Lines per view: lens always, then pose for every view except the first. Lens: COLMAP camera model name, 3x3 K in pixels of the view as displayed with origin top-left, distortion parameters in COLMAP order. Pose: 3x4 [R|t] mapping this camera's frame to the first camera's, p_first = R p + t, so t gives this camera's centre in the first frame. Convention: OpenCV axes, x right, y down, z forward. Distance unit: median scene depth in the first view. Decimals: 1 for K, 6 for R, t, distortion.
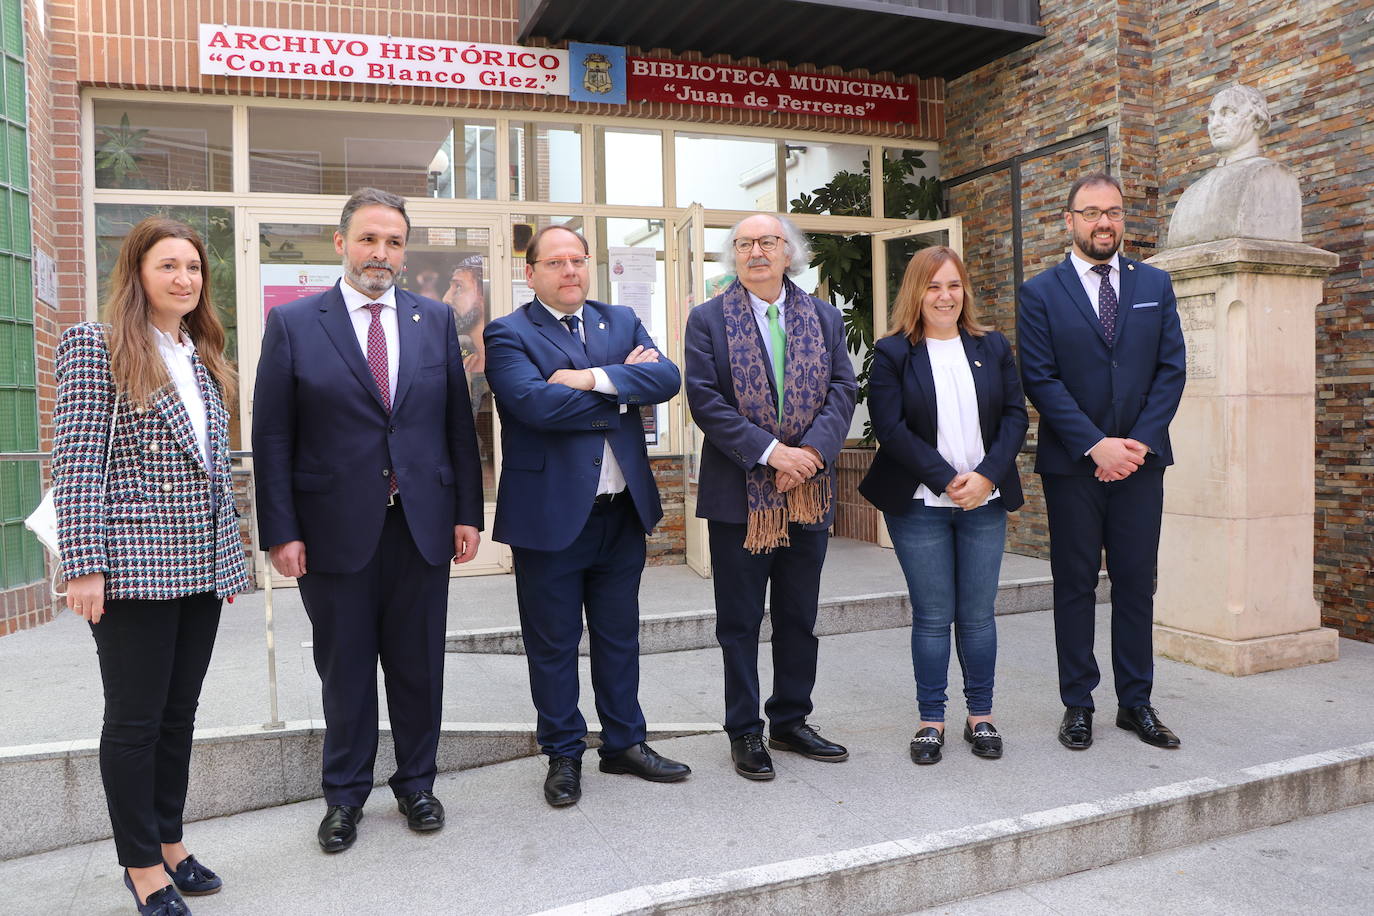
lens RADIAL K [[1126.2, 0, 682.8], [0, 1126.2, 469.4], [0, 0, 1]] dist [-0.186057, 0.153467]
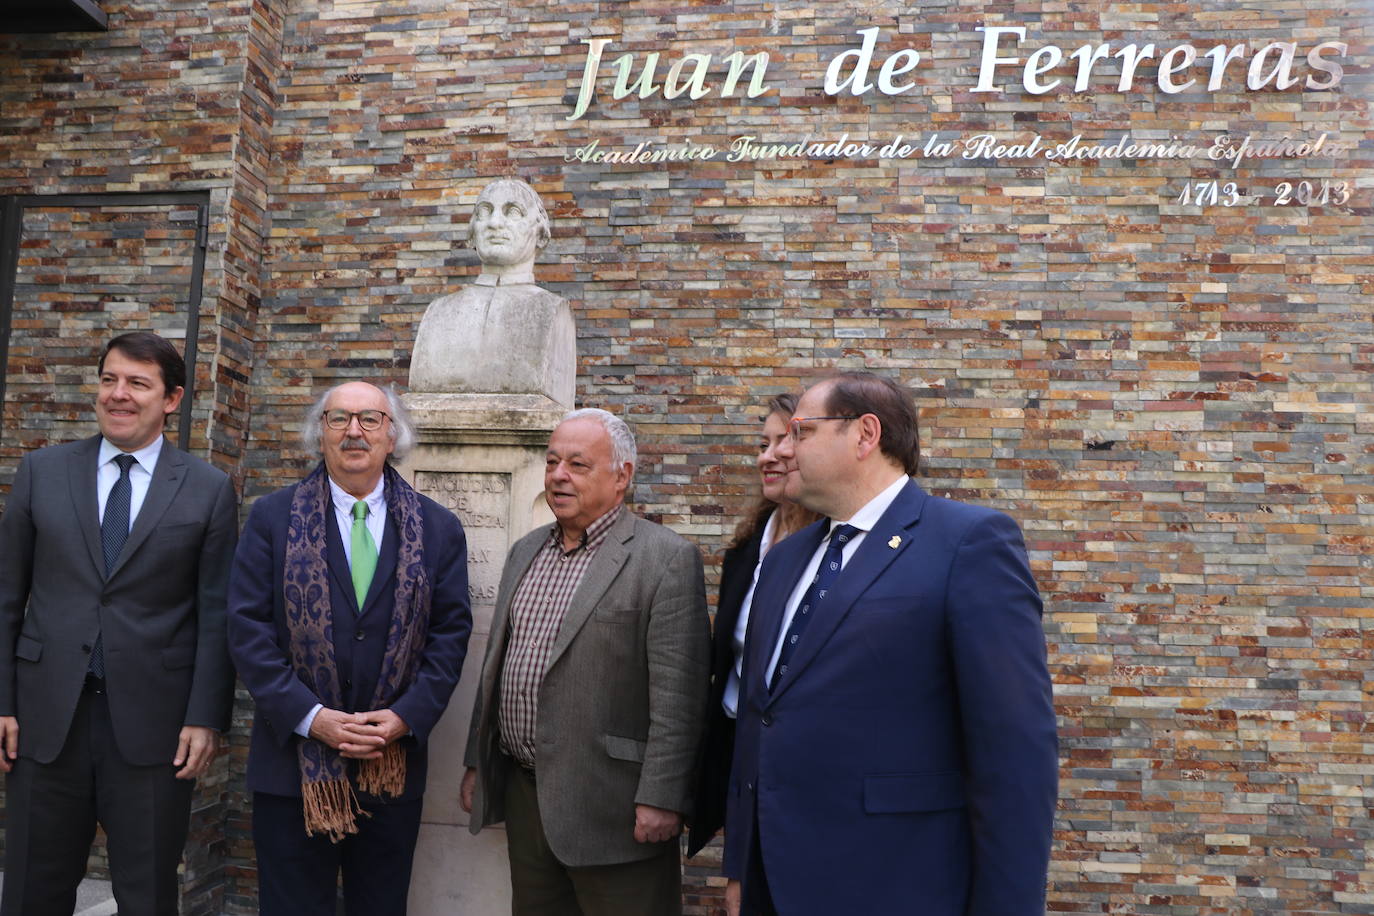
lens RADIAL K [[1126.2, 0, 682.8], [0, 1126.2, 469.4], [0, 0, 1]] dist [-0.186057, 0.153467]
pose [[0.454748, 0.129971, 0.881085, -0.036204], [0.002883, 0.989074, -0.147389, -0.051040], [-0.890615, 0.069565, 0.449405, 0.464154]]
